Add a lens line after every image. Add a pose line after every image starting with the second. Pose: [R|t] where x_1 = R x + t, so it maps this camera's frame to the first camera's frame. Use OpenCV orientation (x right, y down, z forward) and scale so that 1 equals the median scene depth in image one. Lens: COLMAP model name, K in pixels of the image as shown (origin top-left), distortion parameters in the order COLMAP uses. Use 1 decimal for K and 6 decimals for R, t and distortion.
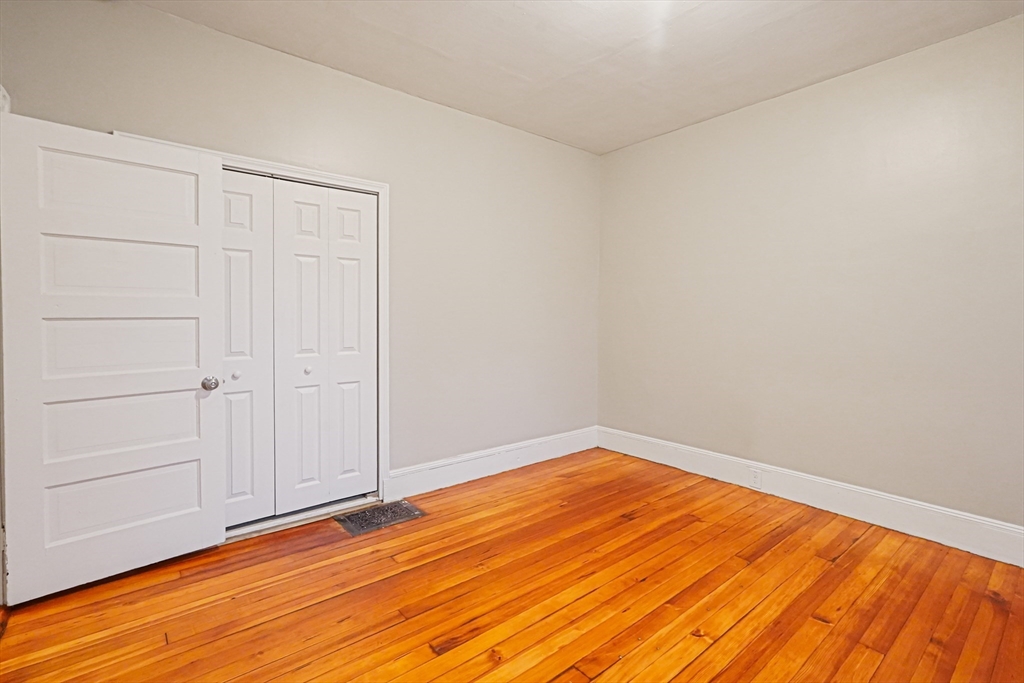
lens RADIAL K [[467.3, 0, 507.5], [0, 467.3, 315.2], [0, 0, 1]] dist [-0.009329, 0.006402]
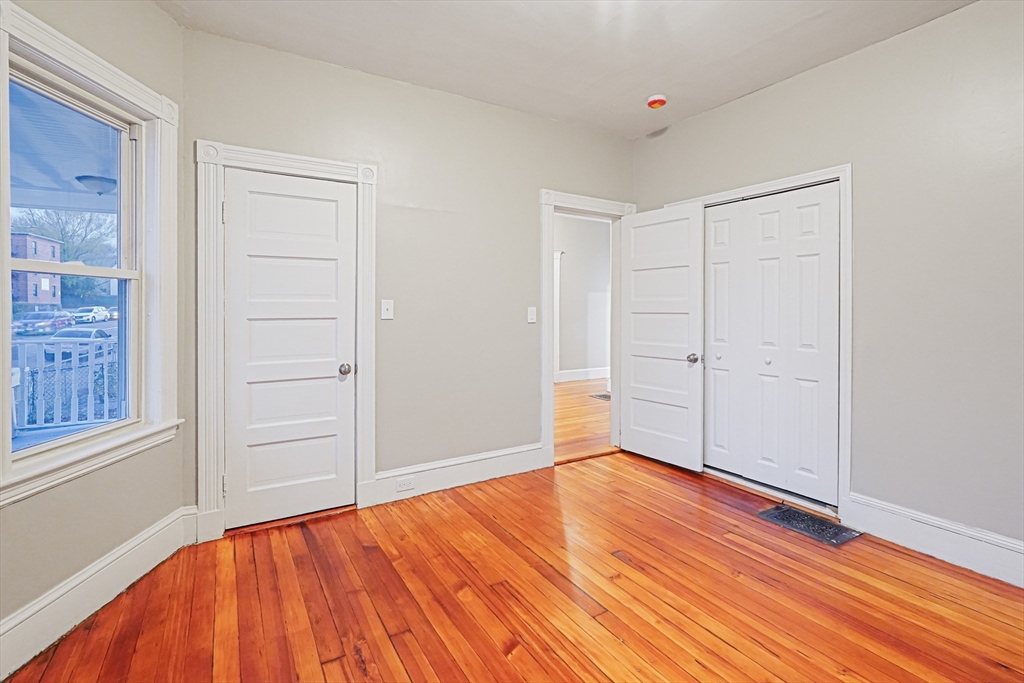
lens RADIAL K [[467.3, 0, 507.5], [0, 467.3, 315.2], [0, 0, 1]] dist [-0.009329, 0.006402]
pose [[-0.127182, 0.000435, -0.991879, 0.782584], [-0.019044, 0.999815, 0.002880, 0.016762], [0.991697, 0.019256, -0.127150, 0.536161]]
